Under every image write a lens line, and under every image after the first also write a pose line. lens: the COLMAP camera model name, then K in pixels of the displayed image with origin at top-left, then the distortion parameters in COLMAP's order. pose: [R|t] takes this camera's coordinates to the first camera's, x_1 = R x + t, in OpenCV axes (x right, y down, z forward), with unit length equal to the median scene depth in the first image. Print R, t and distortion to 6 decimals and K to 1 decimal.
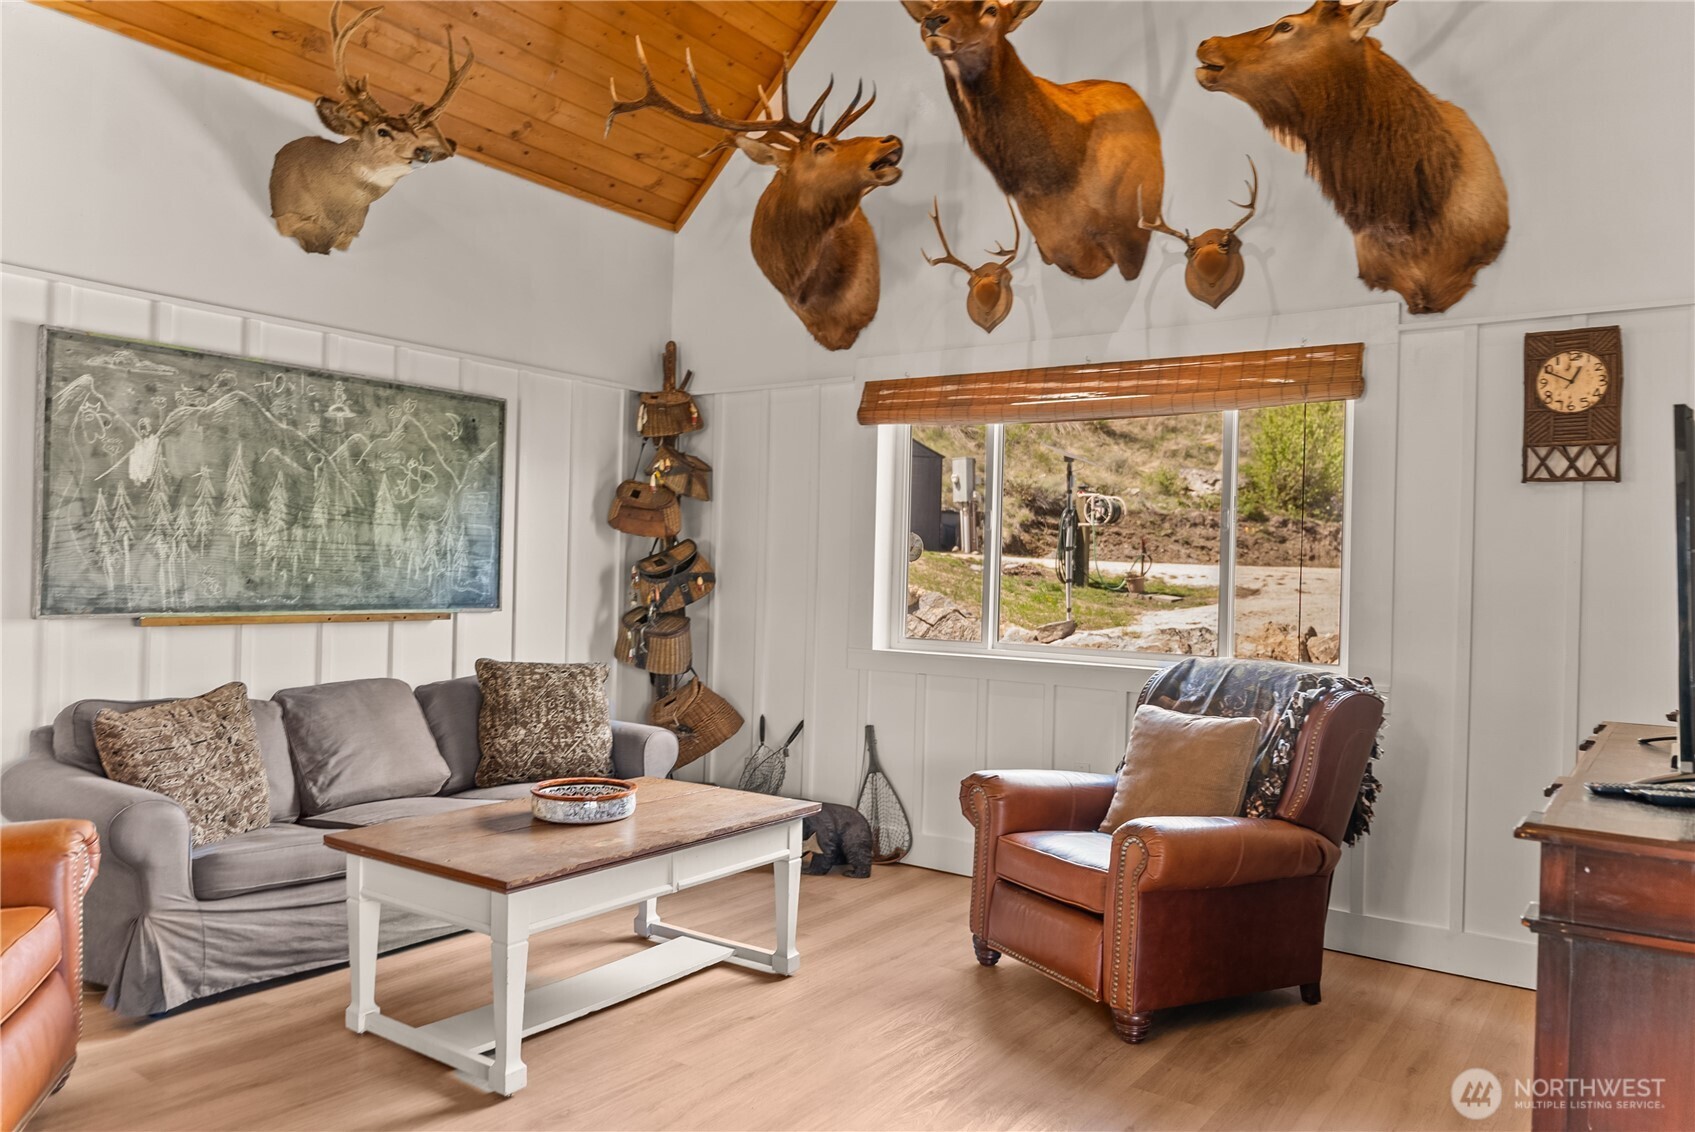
lens RADIAL K [[1174.2, 0, 847.7], [0, 1174.2, 572.2], [0, 0, 1]] dist [-0.006288, -0.011066]
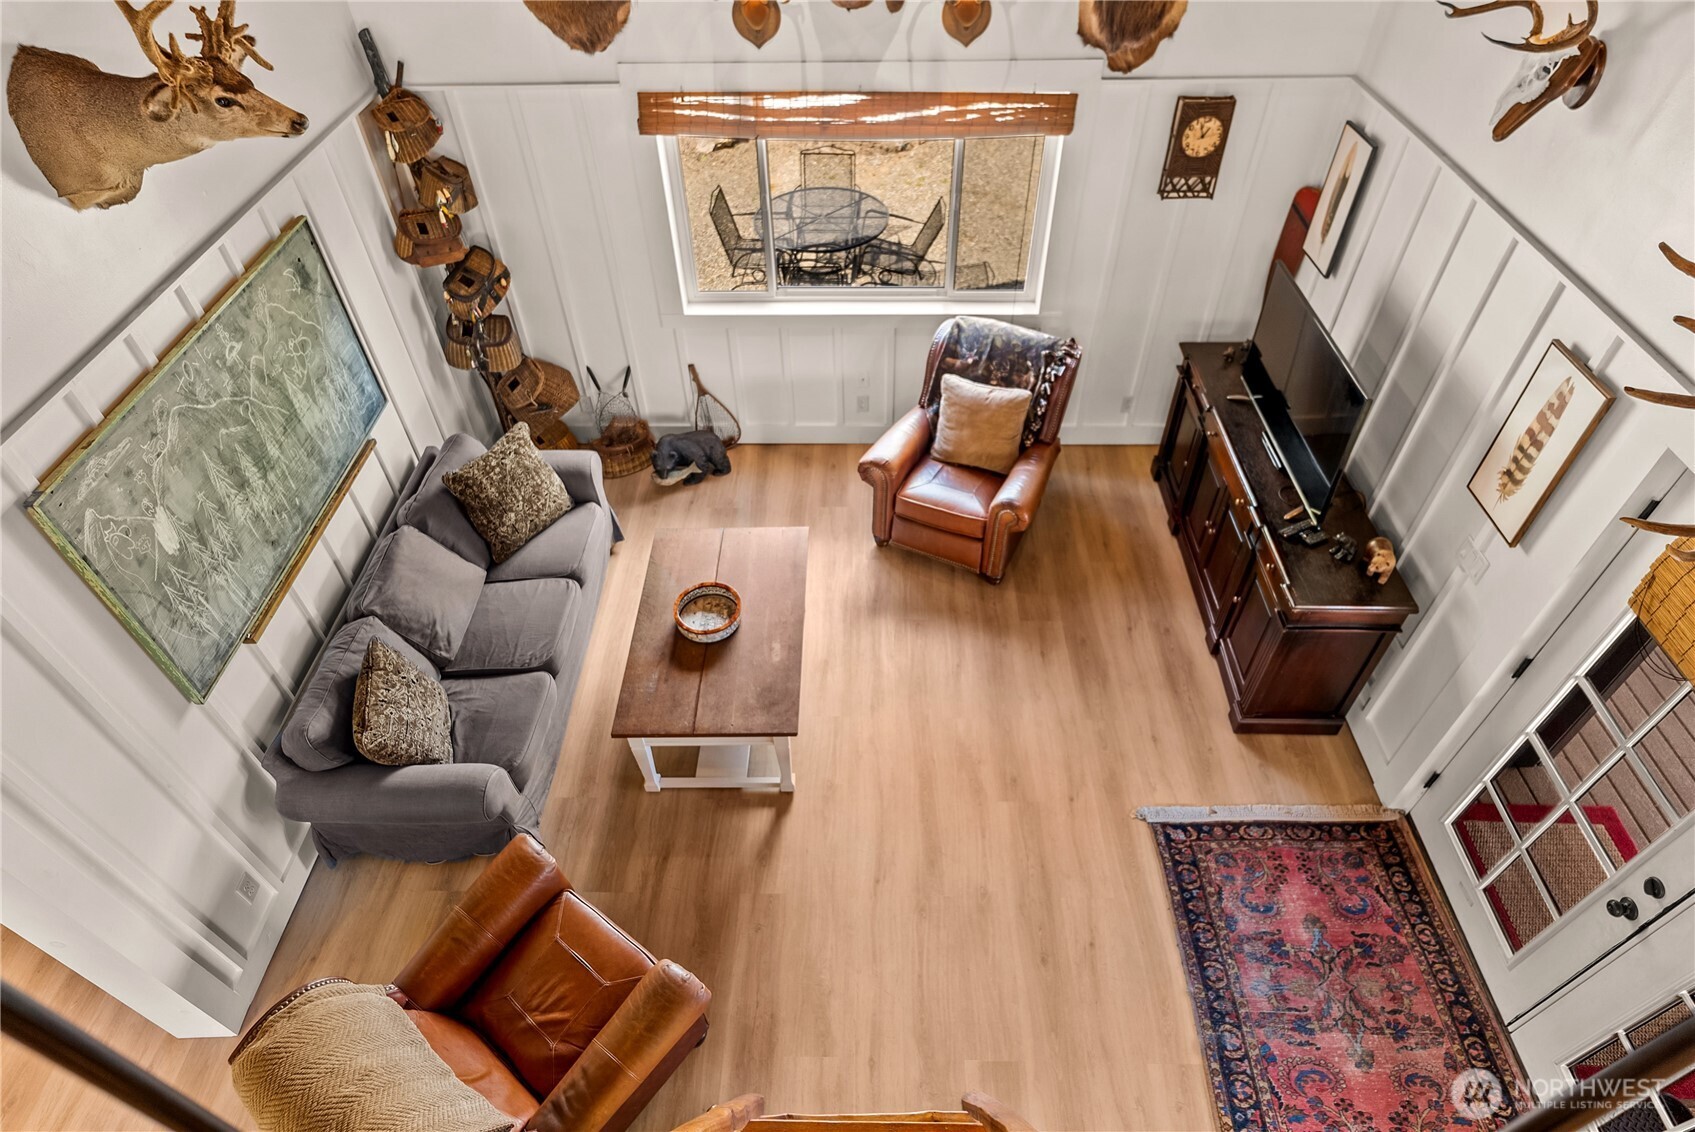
lens RADIAL K [[937.7, 0, 856.8], [0, 937.7, 571.6], [0, 0, 1]] dist [0.004562, 0.003611]
pose [[0.818071, -0.434880, 0.376350, -0.431499], [0.030850, 0.686629, 0.726353, -0.620574], [-0.574289, -0.582598, 0.575127, 0.187829]]
